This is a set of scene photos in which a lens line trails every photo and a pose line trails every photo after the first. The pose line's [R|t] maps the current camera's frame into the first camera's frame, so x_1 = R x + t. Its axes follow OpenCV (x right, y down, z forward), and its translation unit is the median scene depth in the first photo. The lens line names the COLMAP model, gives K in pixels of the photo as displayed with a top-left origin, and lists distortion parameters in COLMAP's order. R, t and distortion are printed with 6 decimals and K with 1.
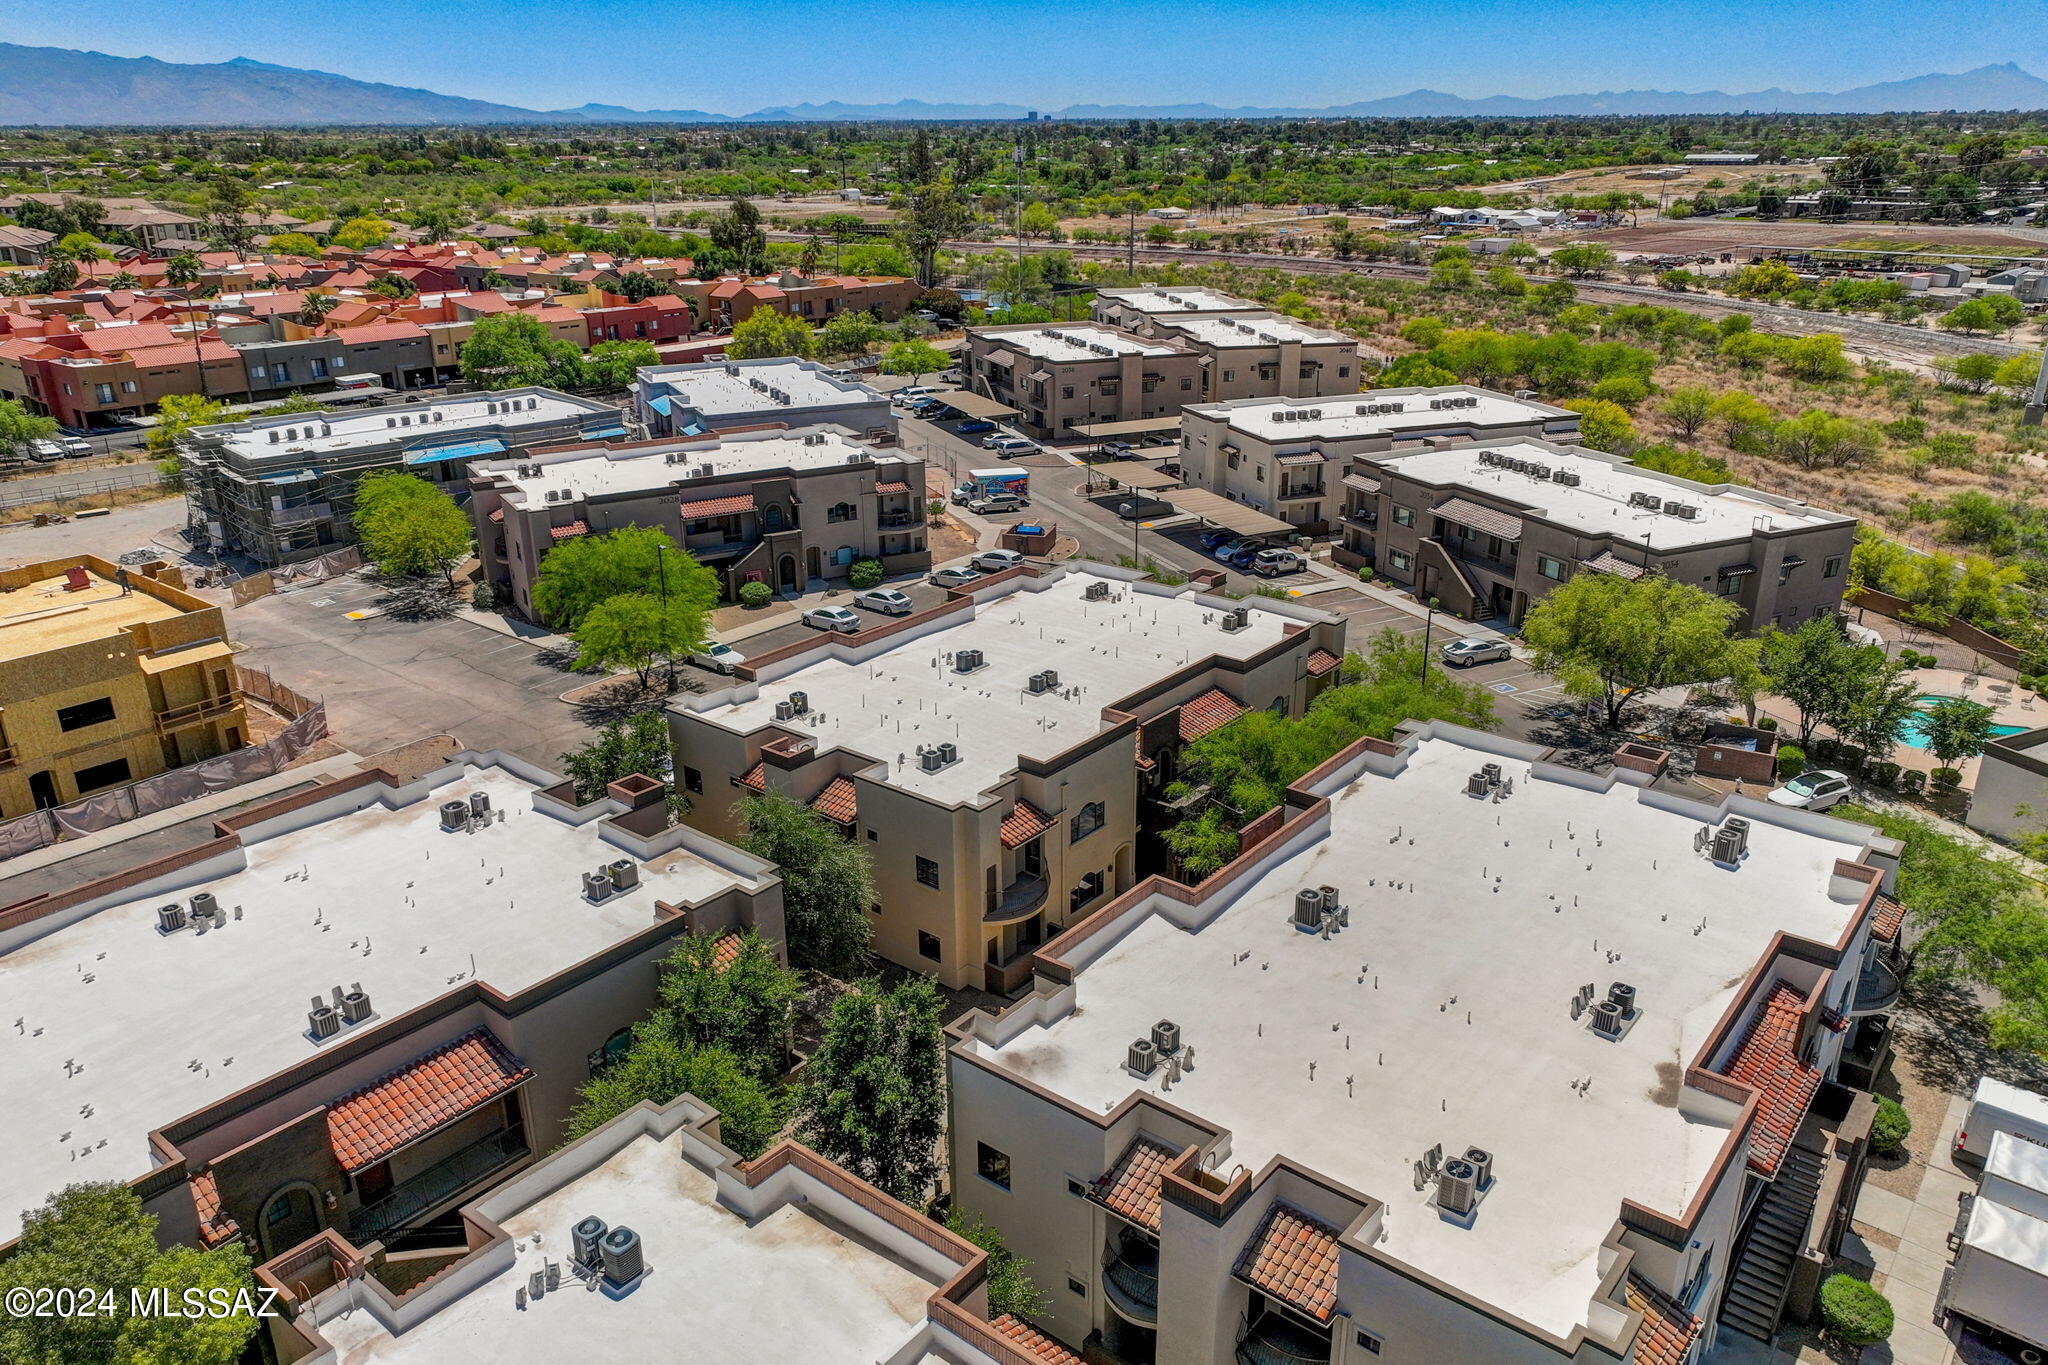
lens RADIAL K [[1461.0, 0, 1036.0], [0, 1461.0, 664.1], [0, 0, 1]] dist [0.005377, 0.005567]
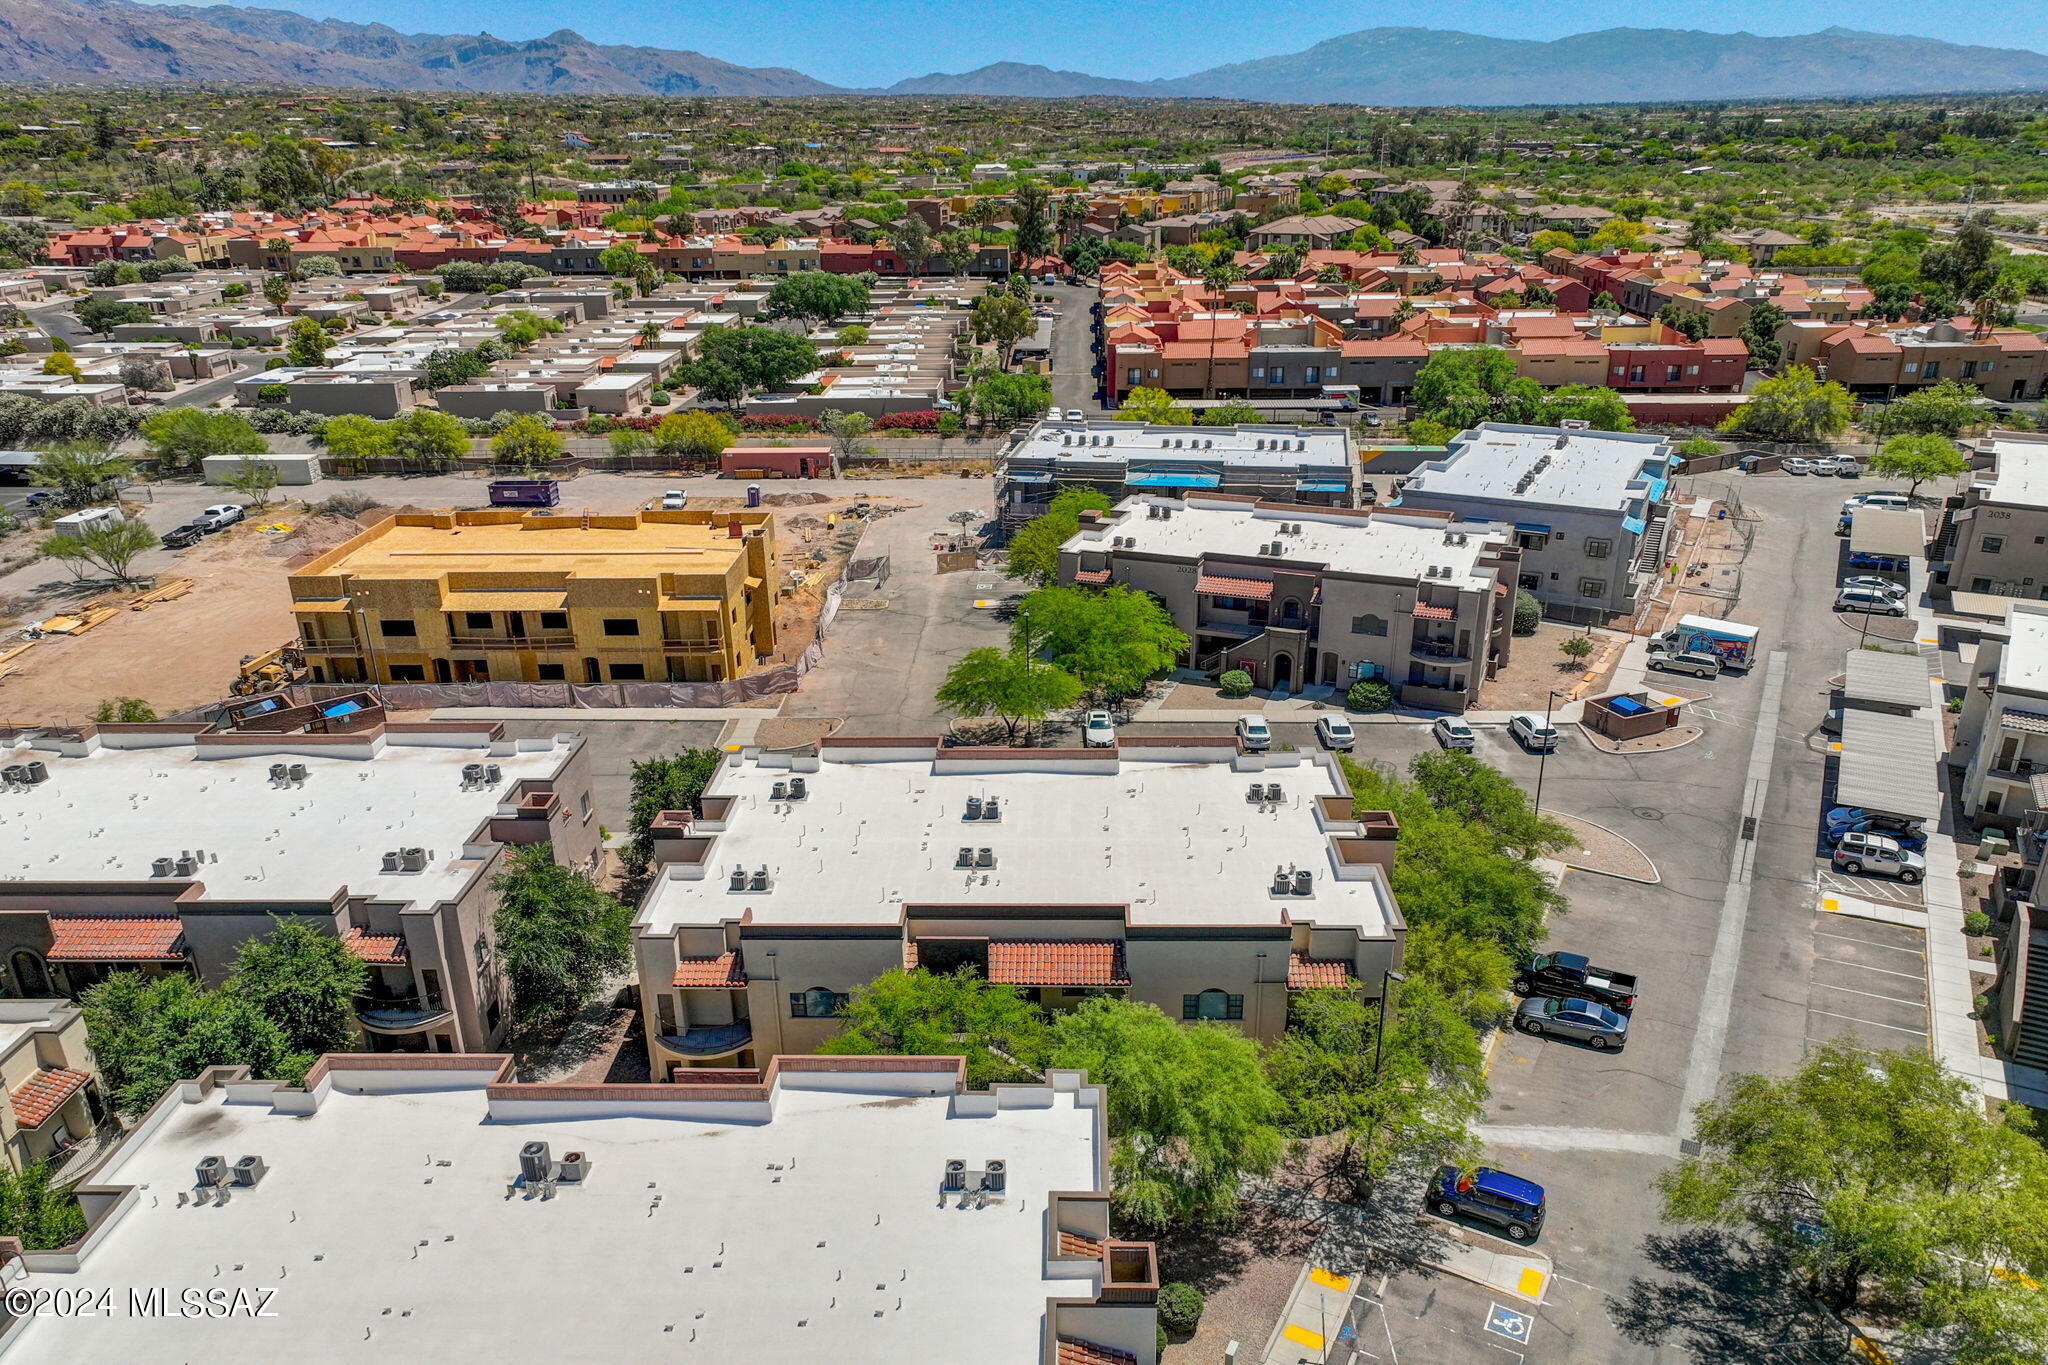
lens RADIAL K [[1461.0, 0, 1036.0], [0, 1461.0, 664.1], [0, 0, 1]] dist [0.005377, 0.005567]
pose [[0.610405, 0.275758, -0.742539, 0.438398], [-0.264293, 0.954625, 0.137259, -0.155715], [0.746696, 0.112464, 0.655589, 0.258856]]
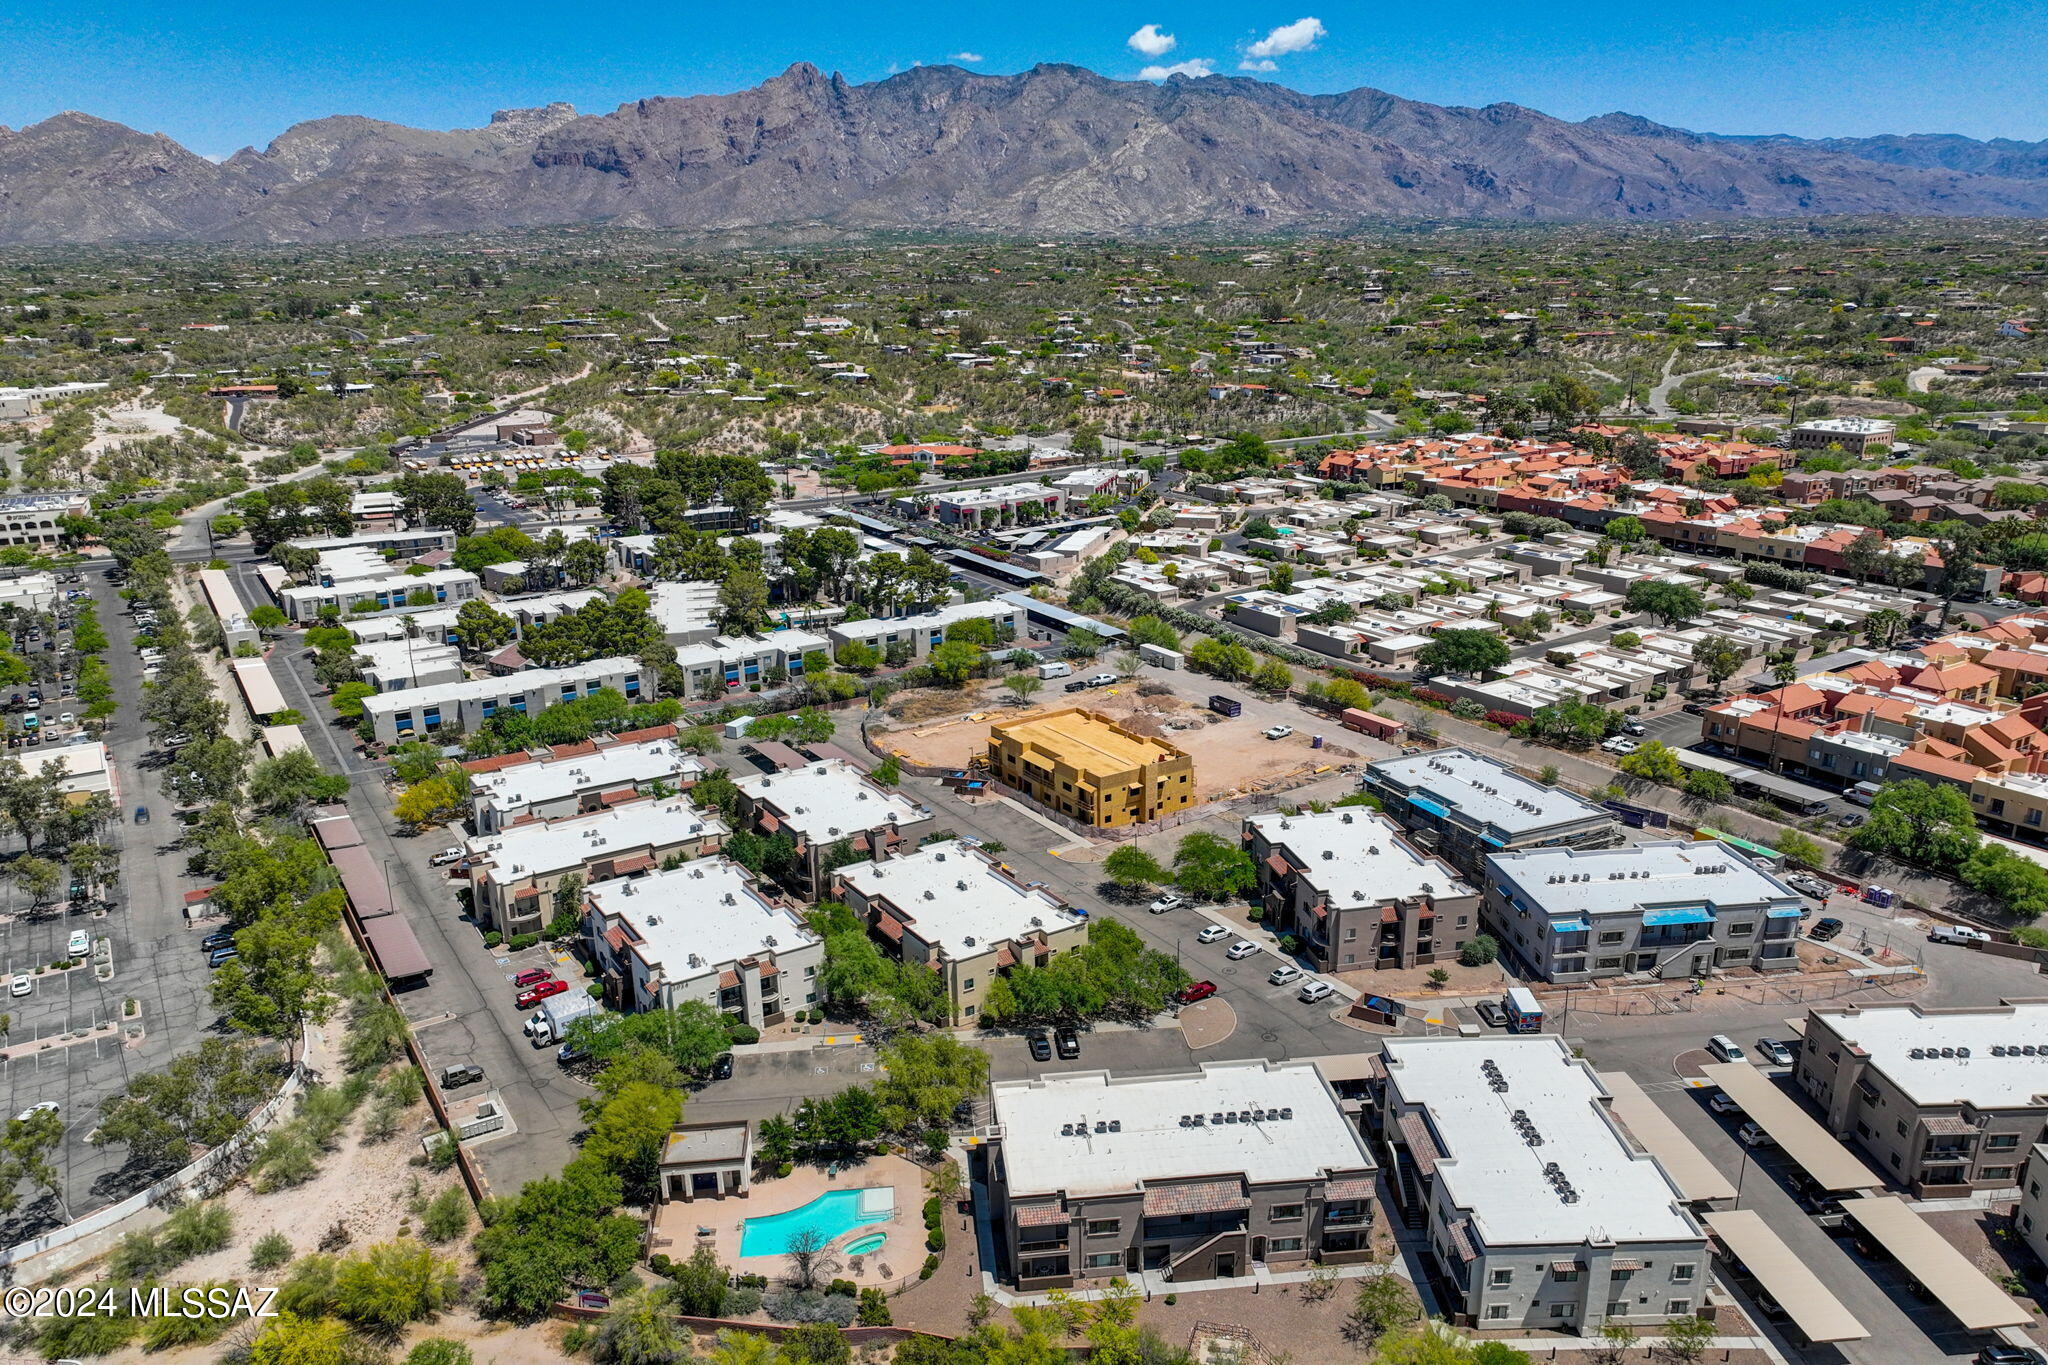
lens RADIAL K [[1405.9, 0, 1052.8], [0, 1405.9, 756.8], [0, 0, 1]] dist [0.002388, 0.003772]
pose [[-0.295606, 0.323583, -0.898839, 1.337528], [-0.316168, 0.854725, 0.411682, -0.824359], [0.901474, 0.405880, -0.150355, 0.941253]]
